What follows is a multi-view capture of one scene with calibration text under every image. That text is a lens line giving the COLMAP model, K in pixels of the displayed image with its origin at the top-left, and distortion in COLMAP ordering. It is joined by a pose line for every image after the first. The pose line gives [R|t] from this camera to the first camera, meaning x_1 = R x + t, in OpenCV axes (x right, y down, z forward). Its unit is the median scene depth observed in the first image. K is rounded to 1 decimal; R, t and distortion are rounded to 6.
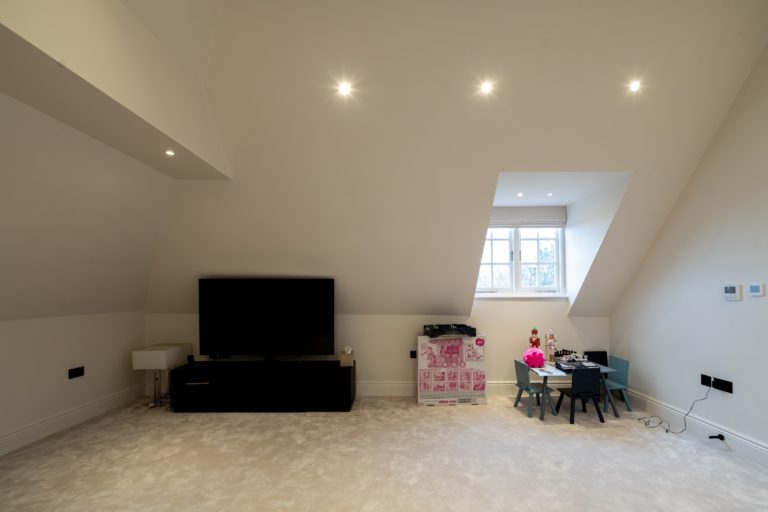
lens RADIAL K [[328.5, 0, 381.1], [0, 328.5, 249.0], [0, 0, 1]] dist [-0.002569, -0.000409]
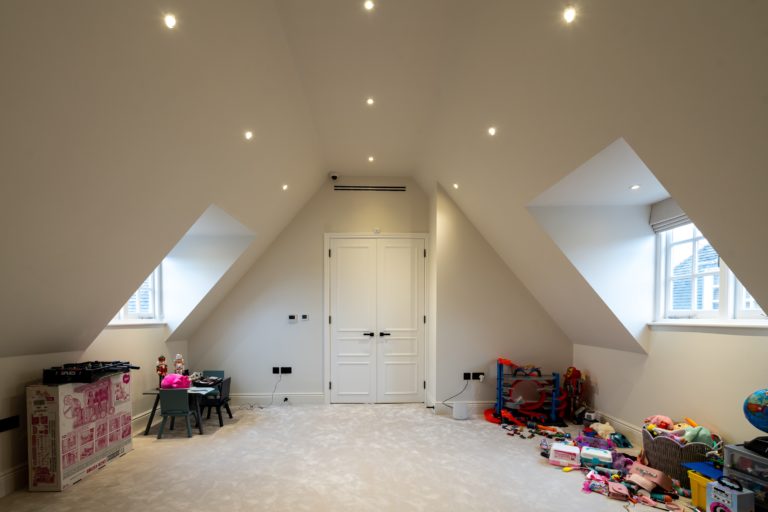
lens RADIAL K [[328.5, 0, 381.1], [0, 328.5, 249.0], [0, 0, 1]] dist [-0.002569, -0.000409]
pose [[-0.031177, 0.202644, 0.978756, -0.633842], [-0.129885, 0.970107, -0.204991, 0.047818], [-0.991039, -0.133517, -0.003925, 0.406058]]
